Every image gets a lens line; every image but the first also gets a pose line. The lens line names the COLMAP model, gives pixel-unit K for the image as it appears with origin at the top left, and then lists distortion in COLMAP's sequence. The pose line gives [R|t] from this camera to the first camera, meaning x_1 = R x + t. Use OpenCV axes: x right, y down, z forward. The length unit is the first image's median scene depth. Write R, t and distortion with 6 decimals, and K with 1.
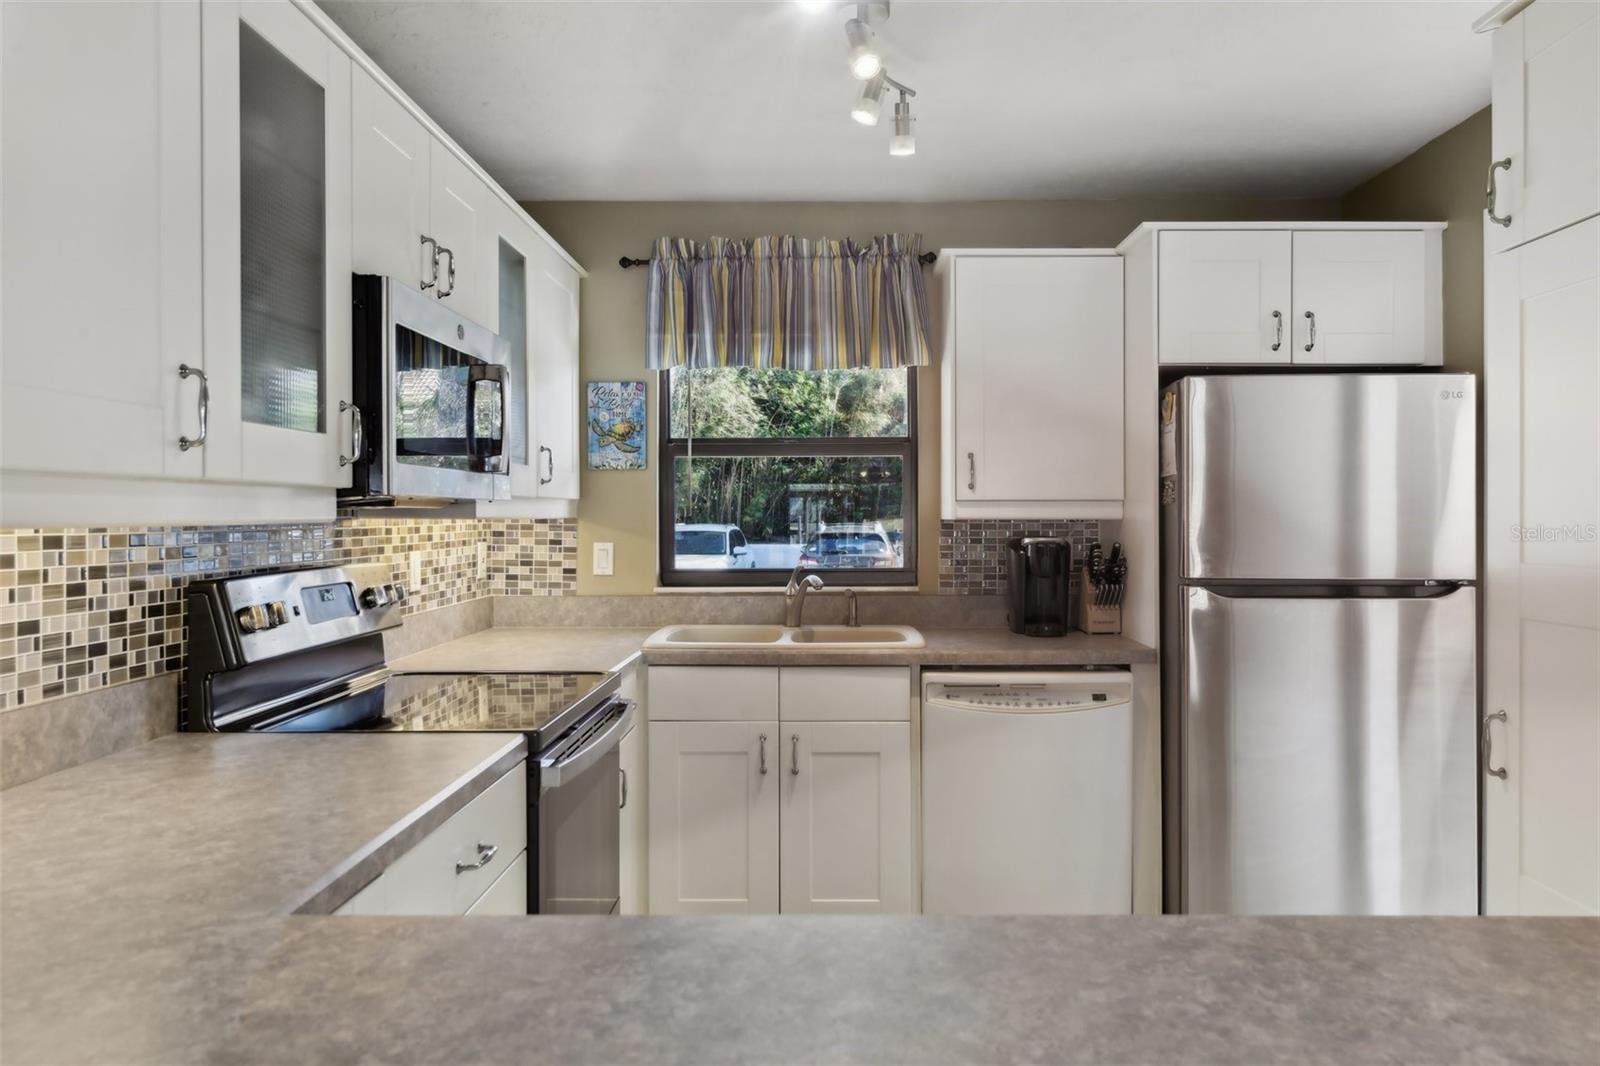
lens RADIAL K [[1057.6, 0, 781.8], [0, 1057.6, 516.3], [0, 0, 1]] dist [0.003342, -0.000398]
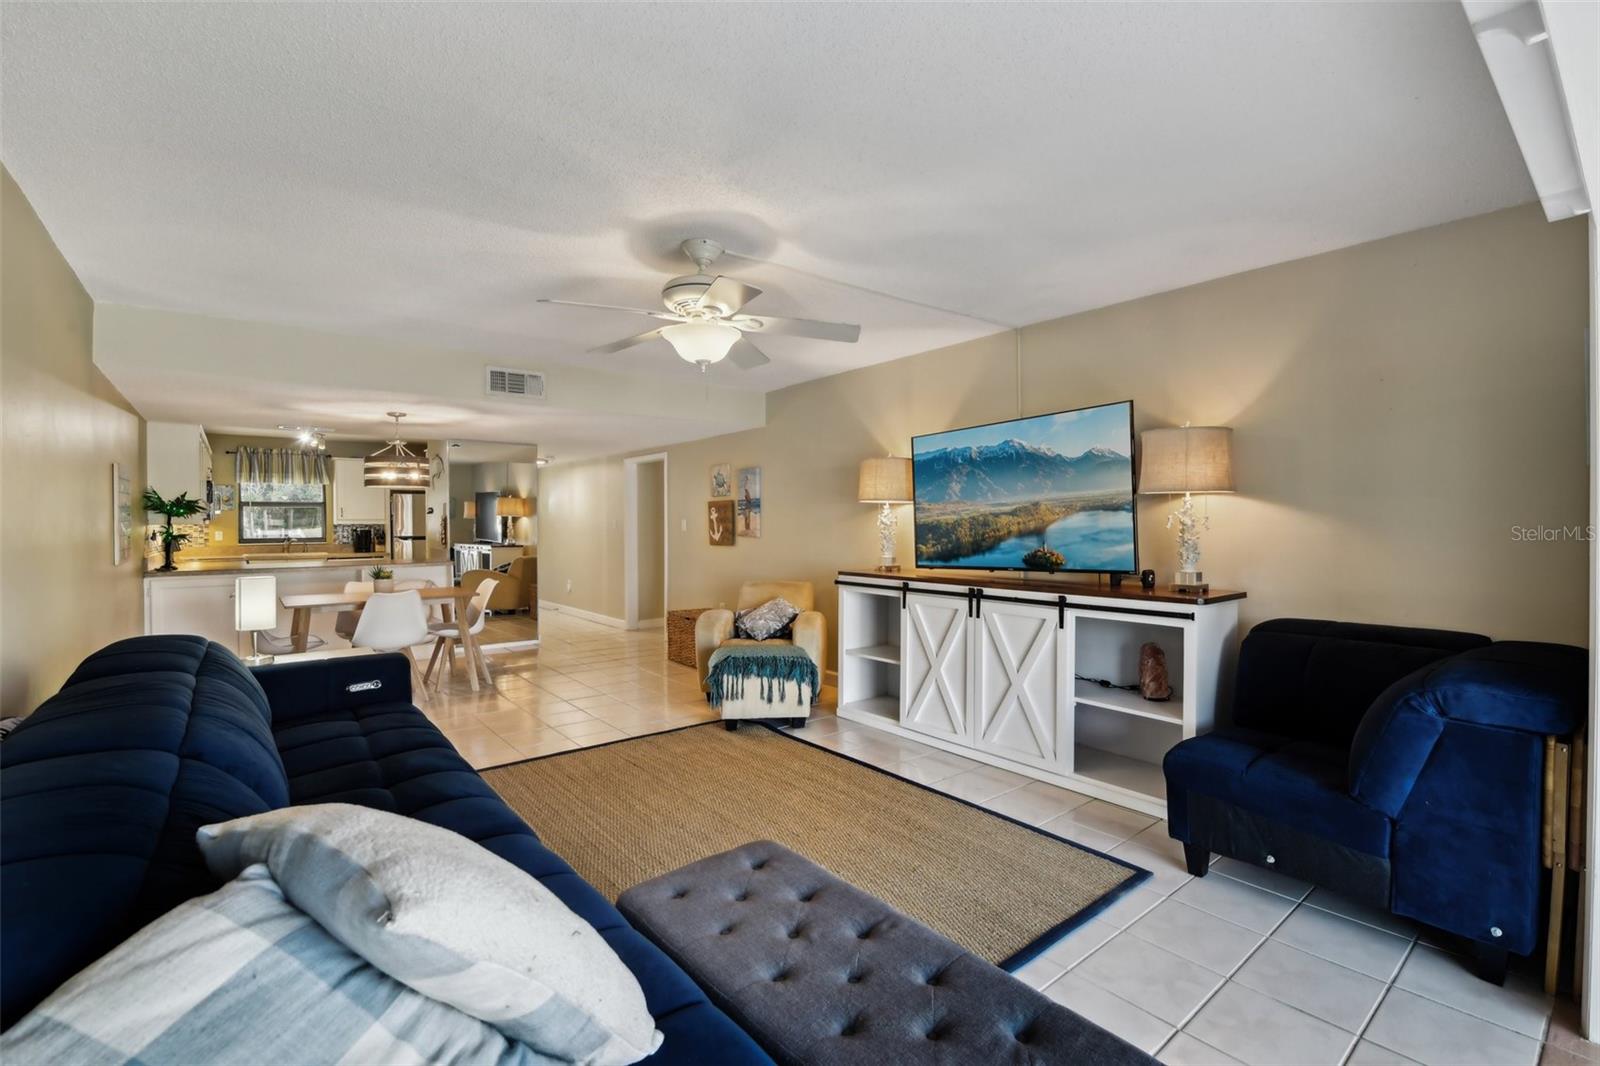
lens RADIAL K [[718.9, 0, 822.4], [0, 718.9, 538.8], [0, 0, 1]] dist [-0.012085, -0.000258]
pose [[0.741978, -0.016647, 0.670218, -0.279280], [0.002436, 0.999752, 0.022134, 0.003196], [-0.670420, -0.014790, 0.741834, -2.171698]]
